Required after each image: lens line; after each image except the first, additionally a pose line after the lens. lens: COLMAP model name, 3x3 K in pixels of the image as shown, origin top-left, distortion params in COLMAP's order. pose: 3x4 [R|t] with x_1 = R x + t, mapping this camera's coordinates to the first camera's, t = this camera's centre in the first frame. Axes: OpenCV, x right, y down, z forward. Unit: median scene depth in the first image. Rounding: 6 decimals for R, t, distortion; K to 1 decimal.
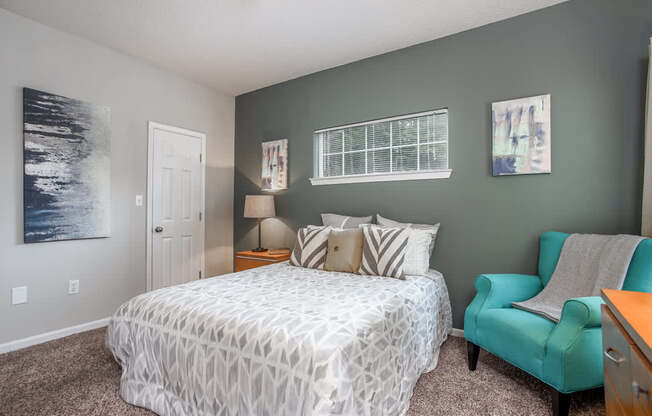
lens RADIAL K [[340.0, 0, 324.6], [0, 340.0, 209.4], [0, 0, 1]] dist [-0.017853, 0.000169]
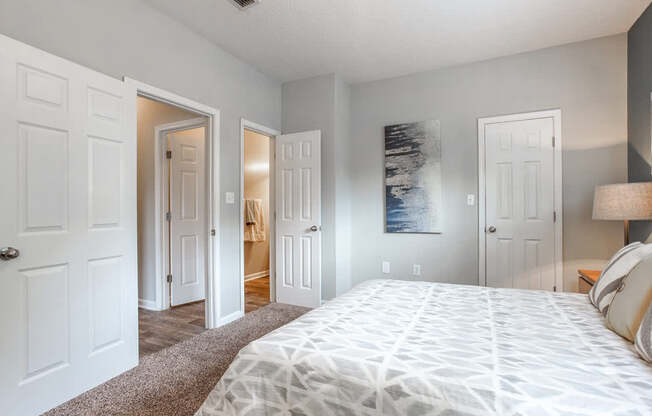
lens RADIAL K [[340.0, 0, 325.0], [0, 340.0, 208.2], [0, 0, 1]] dist [-0.017853, 0.000169]
pose [[0.061793, -0.007429, -0.998061, 0.527354], [0.009313, 0.999933, -0.006866, 0.002350], [0.998046, -0.008871, 0.061858, 0.596541]]
